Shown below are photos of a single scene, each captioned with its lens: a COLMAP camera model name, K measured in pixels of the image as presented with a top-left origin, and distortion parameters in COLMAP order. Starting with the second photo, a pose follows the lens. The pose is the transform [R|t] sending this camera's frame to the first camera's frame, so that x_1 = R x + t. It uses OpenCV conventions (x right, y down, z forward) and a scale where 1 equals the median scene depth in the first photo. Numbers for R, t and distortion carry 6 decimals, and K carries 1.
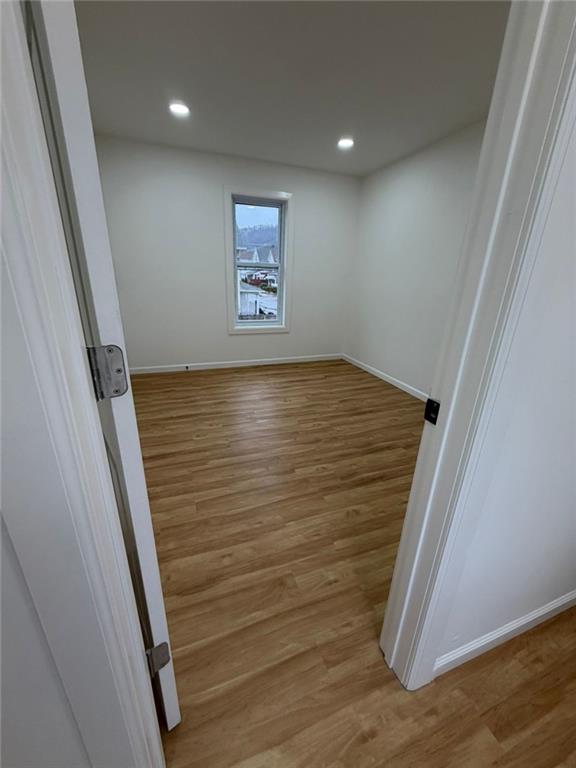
lens RADIAL K [[305.4, 0, 285.4], [0, 305.4, 380.7], [0, 0, 1]] dist [-0.002267, 0.000785]
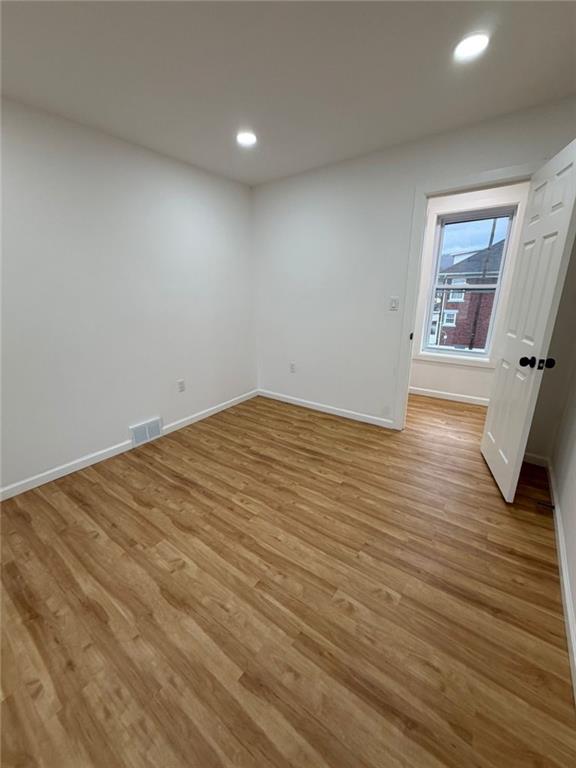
lens RADIAL K [[305.4, 0, 289.3], [0, 305.4, 386.0], [0, 0, 1]] dist [-0.002267, 0.000785]
pose [[-0.555349, -0.269380, 0.786780, -0.444751], [0.275328, 0.833172, 0.479604, -0.398633], [-0.784718, 0.482970, -0.388533, 0.998534]]
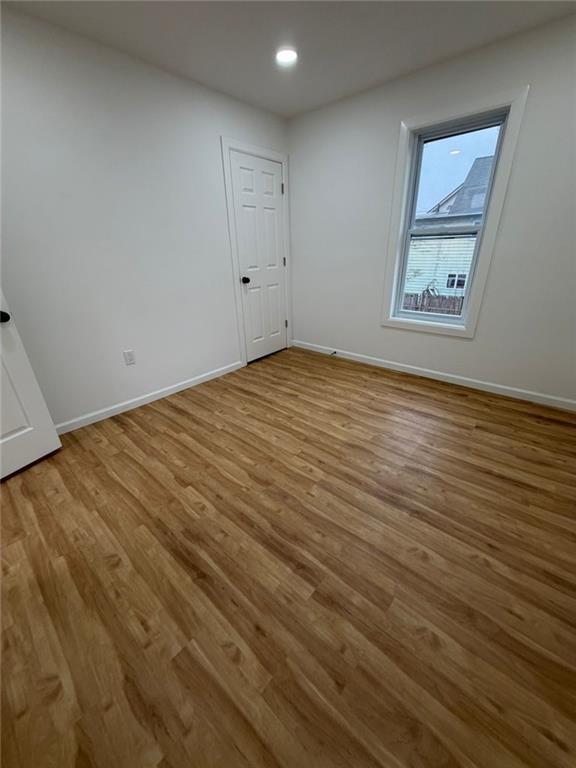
lens RADIAL K [[305.4, 0, 288.0], [0, 305.4, 381.2], [0, 0, 1]] dist [-0.002267, 0.000785]
pose [[0.470174, 0.313638, -0.824965, 0.550581], [-0.255230, 0.943107, 0.213090, -0.167235], [0.844864, 0.110366, 0.523474, 0.540701]]
